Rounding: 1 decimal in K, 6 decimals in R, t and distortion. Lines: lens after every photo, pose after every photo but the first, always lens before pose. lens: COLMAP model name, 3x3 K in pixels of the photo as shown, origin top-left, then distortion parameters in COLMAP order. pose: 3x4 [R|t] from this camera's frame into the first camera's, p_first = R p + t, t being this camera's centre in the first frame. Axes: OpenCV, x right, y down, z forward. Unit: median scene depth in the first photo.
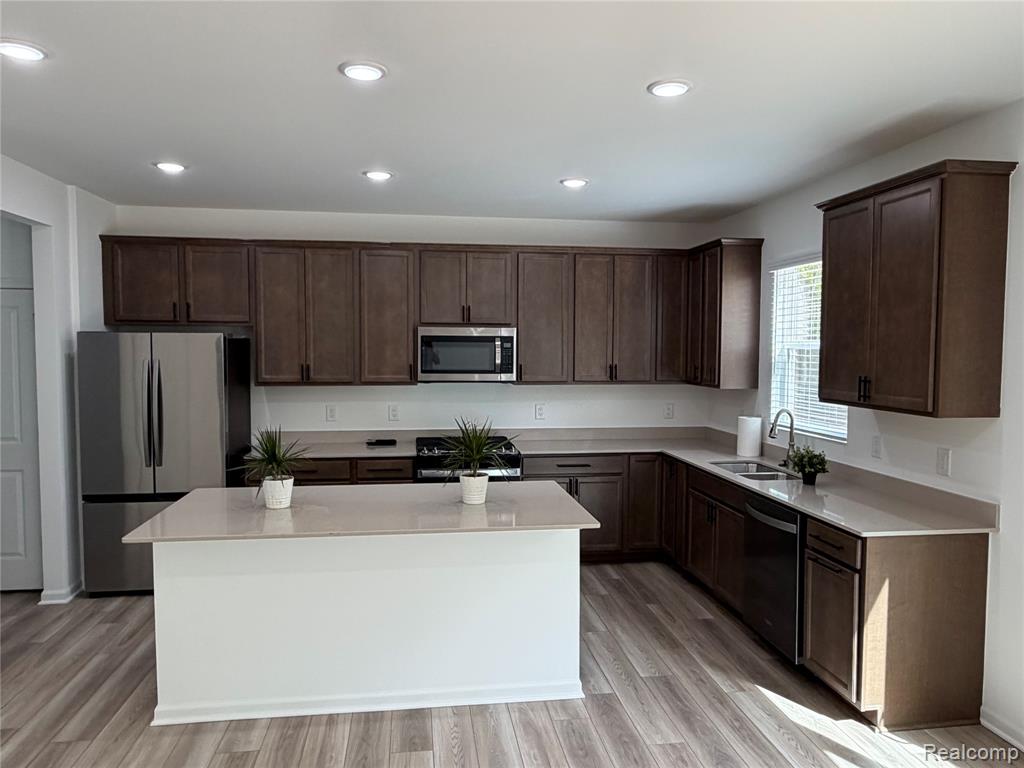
lens RADIAL K [[710.3, 0, 514.8], [0, 710.3, 389.1], [0, 0, 1]] dist [-0.002563, -0.002425]
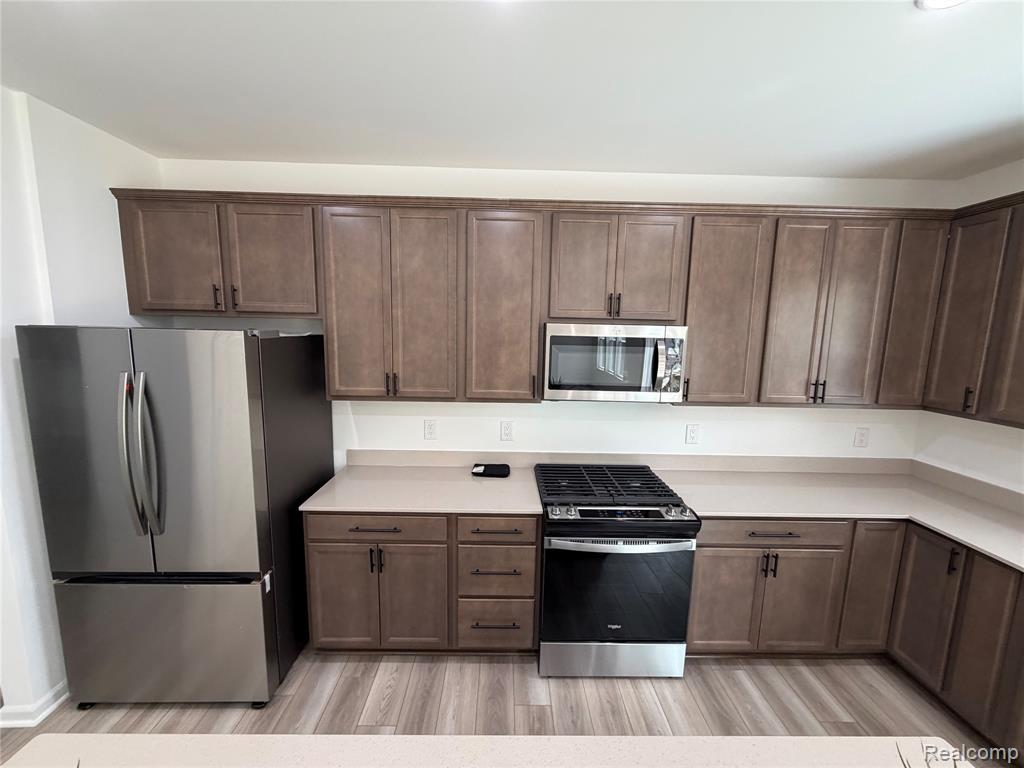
lens RADIAL K [[406.4, 0, 508.9], [0, 406.4, 385.1], [0, 0, 1]] dist [0.000545, -0.000057]
pose [[0.991550, 0.032667, -0.125541, -0.122795], [-0.023078, 0.996757, 0.077089, -0.057570], [0.127652, -0.073540, 0.989089, 0.603798]]
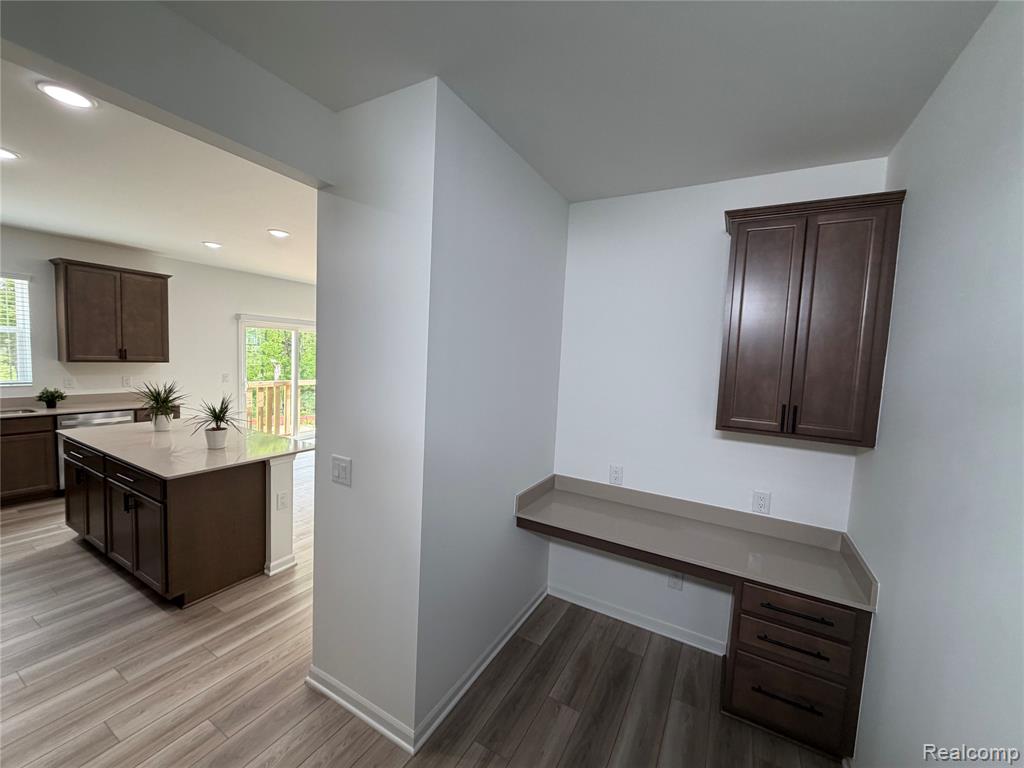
lens RADIAL K [[406.4, 0, 508.9], [0, 406.4, 385.1], [0, 0, 1]] dist [0.000545, -0.000057]
pose [[-0.787925, -0.090051, 0.609151, -0.892455], [-0.014903, 0.991748, 0.127334, -0.059353], [-0.615591, 0.091251, -0.782765, 0.843747]]
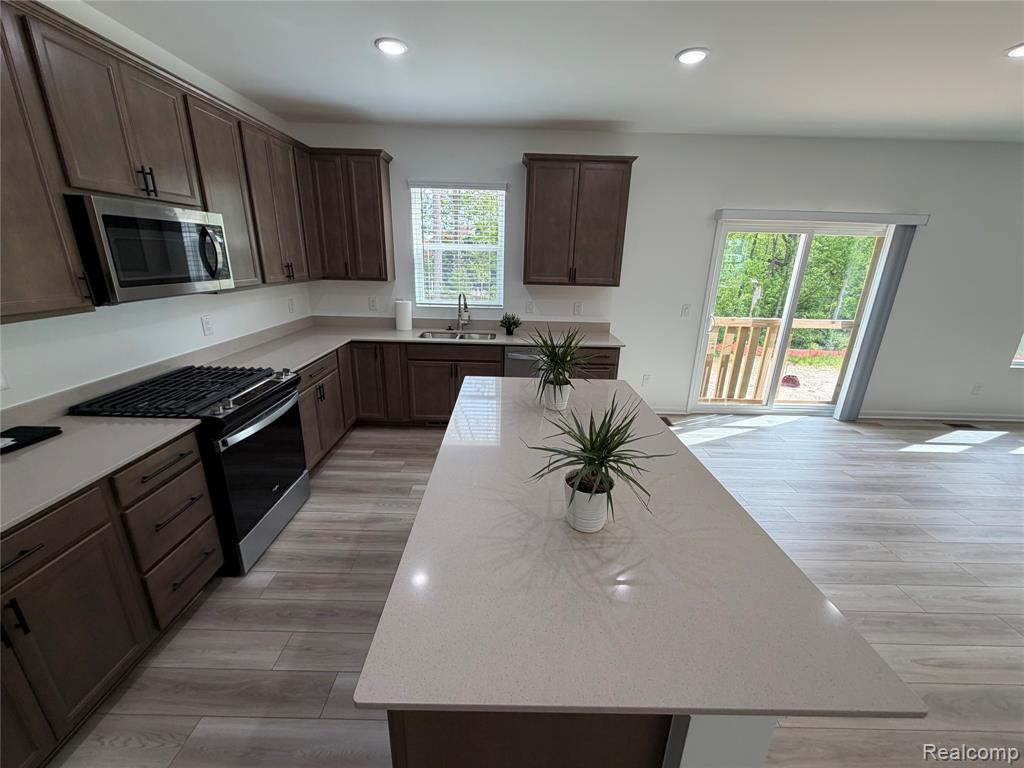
lens RADIAL K [[406.4, 0, 508.9], [0, 406.4, 385.1], [0, 0, 1]] dist [0.000545, -0.000057]
pose [[0.143854, -0.304934, 0.941446, -0.417349], [0.034199, 0.952305, 0.303226, -0.036249], [-0.989008, -0.011424, 0.147421, 0.663371]]
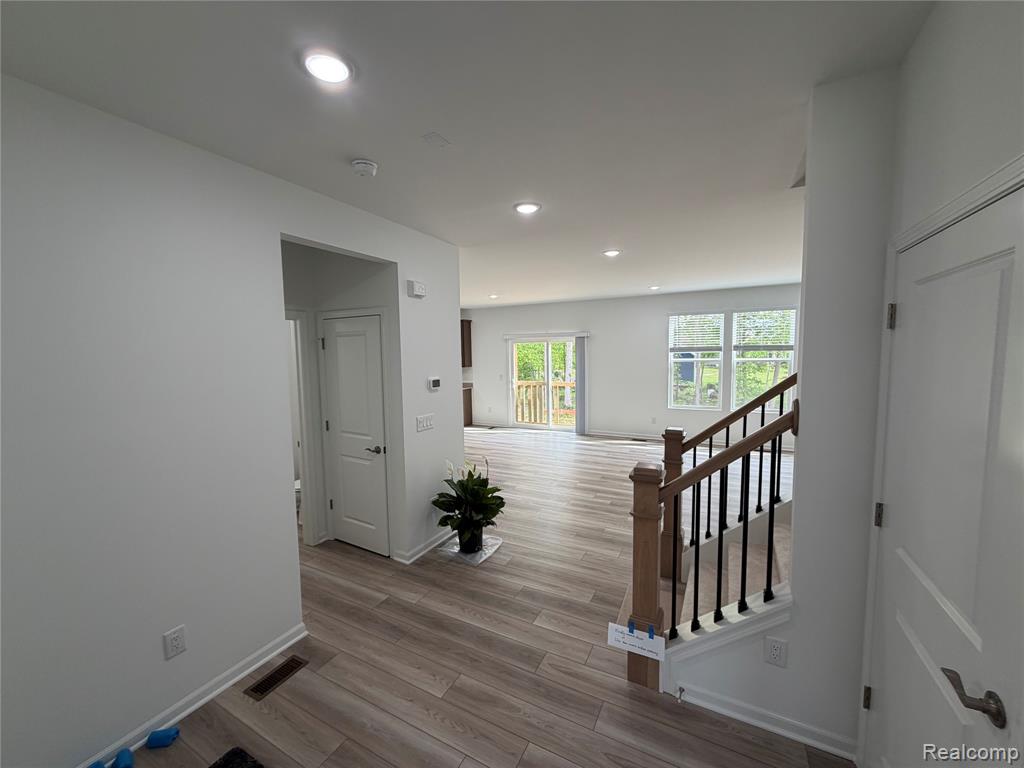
lens RADIAL K [[406.4, 0, 508.9], [0, 406.4, 385.1], [0, 0, 1]] dist [0.000545, -0.000057]
pose [[0.594341, -0.079866, 0.800238, -0.964319], [0.066506, 0.996529, 0.050062, 0.024068], [-0.801459, 0.023466, 0.597590, -0.632603]]
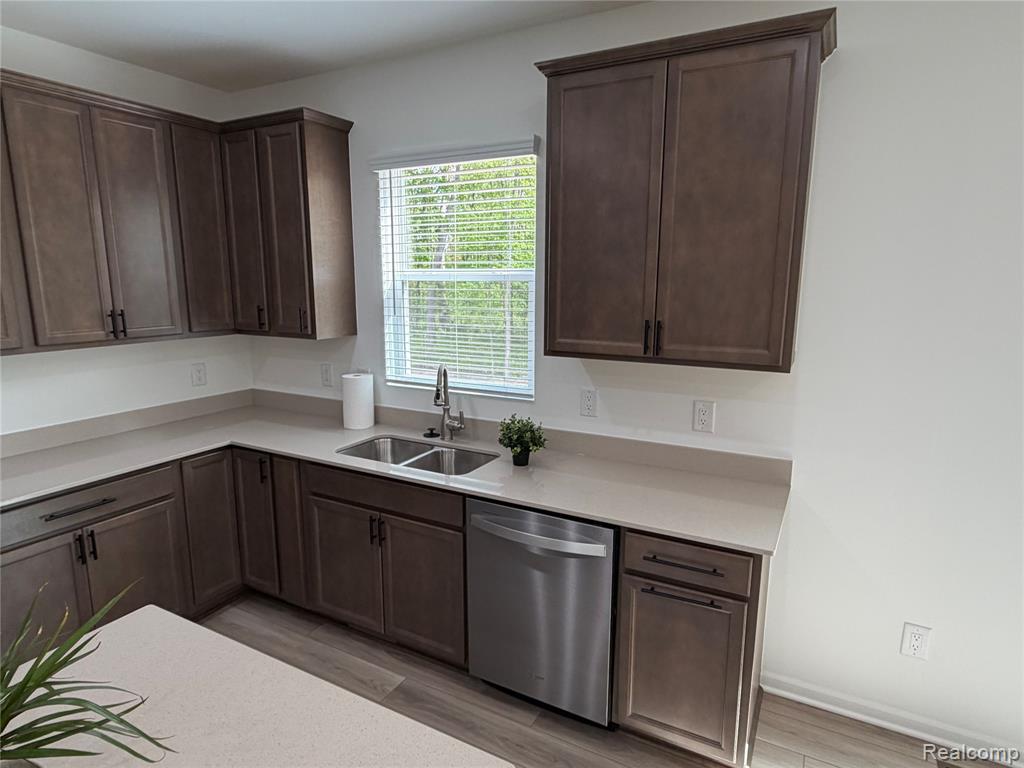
lens RADIAL K [[596.6, 0, 506.2], [0, 596.6, 389.4], [0, 0, 1]] dist [0.000584, 0.000759]
pose [[0.605179, -0.151784, 0.781486, -0.059298], [0.047393, 0.986784, 0.154957, -0.033293], [-0.794678, -0.056740, 0.604374, 0.491604]]
